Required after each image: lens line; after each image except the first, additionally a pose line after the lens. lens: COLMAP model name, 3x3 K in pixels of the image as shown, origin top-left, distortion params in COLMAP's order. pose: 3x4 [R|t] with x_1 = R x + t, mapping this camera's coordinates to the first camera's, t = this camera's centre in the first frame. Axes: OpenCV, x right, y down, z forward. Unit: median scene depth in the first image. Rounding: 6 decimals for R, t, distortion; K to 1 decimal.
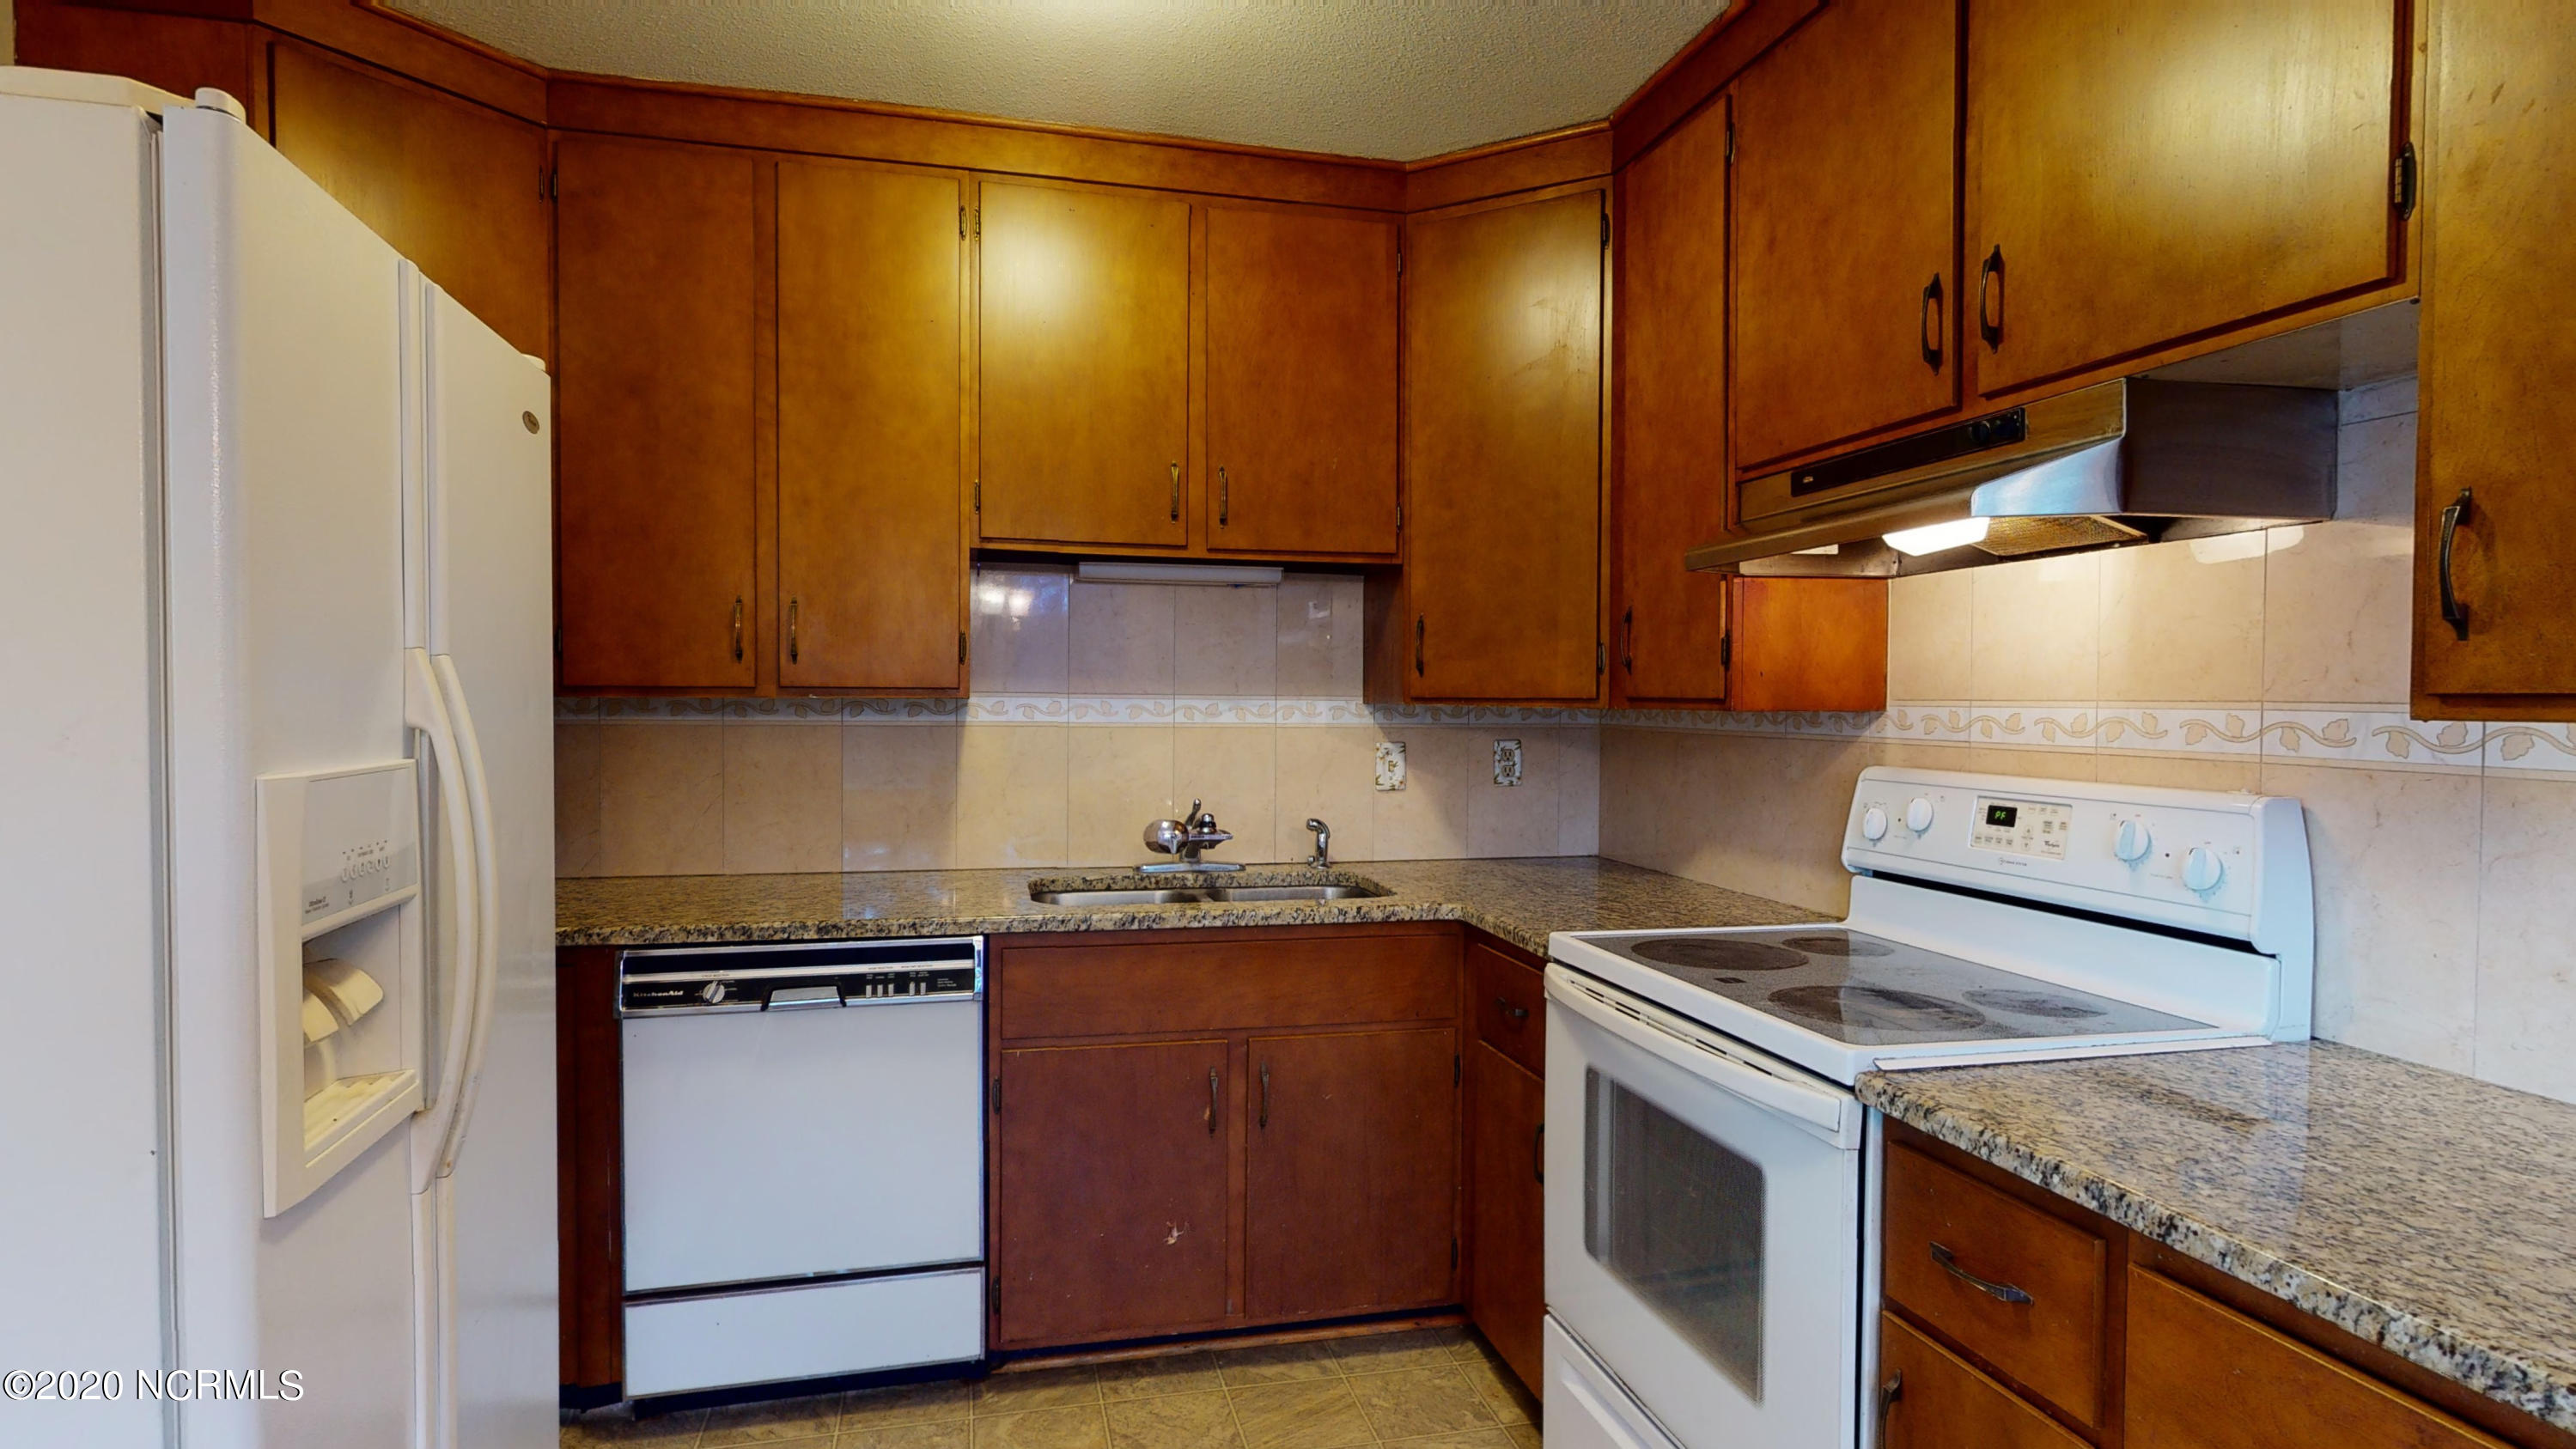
lens RADIAL K [[1314.0, 0, 1286.3], [0, 1314.0, 722.2], [0, 0, 1]] dist [0.005837, 0.000366]
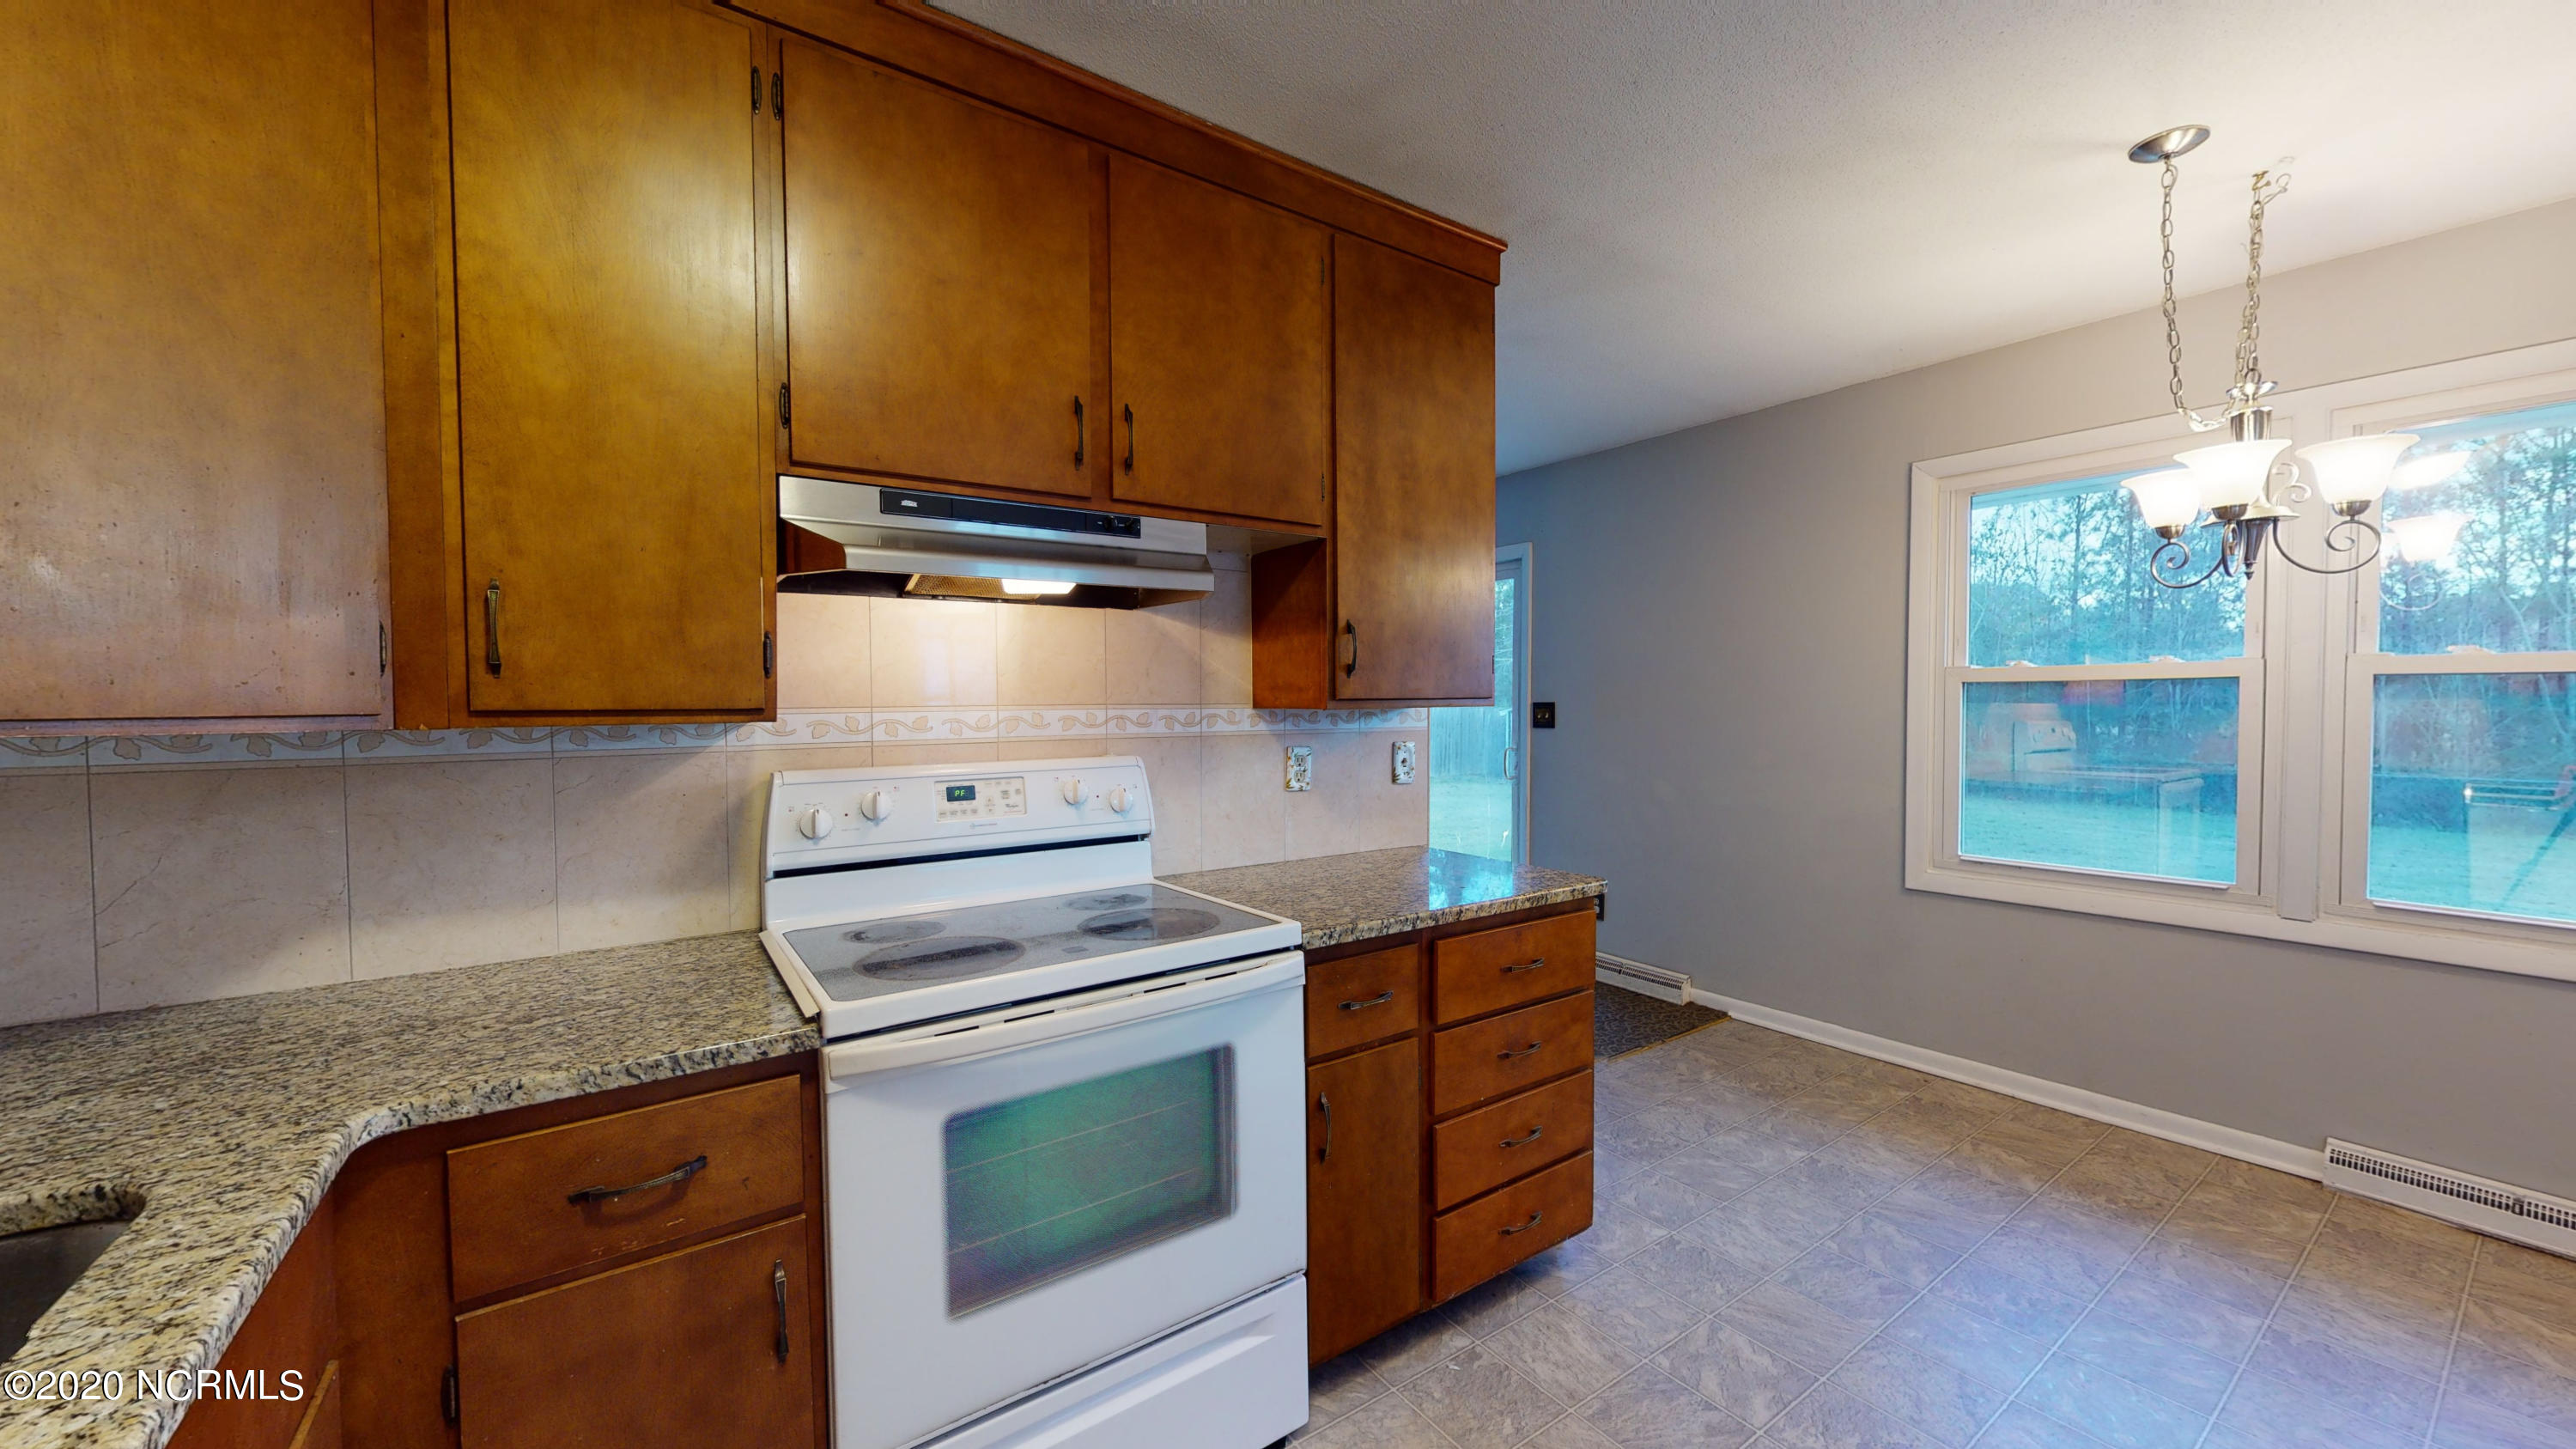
lens RADIAL K [[943.5, 0, 1288.2], [0, 943.5, 739.0], [0, 0, 1]] dist [-0.000787, 0.000074]
pose [[-0.365747, -0.045795, 0.929587, -0.607181], [0.022497, 0.998062, 0.058020, -0.041552], [-0.930442, 0.042133, -0.364008, 1.367763]]
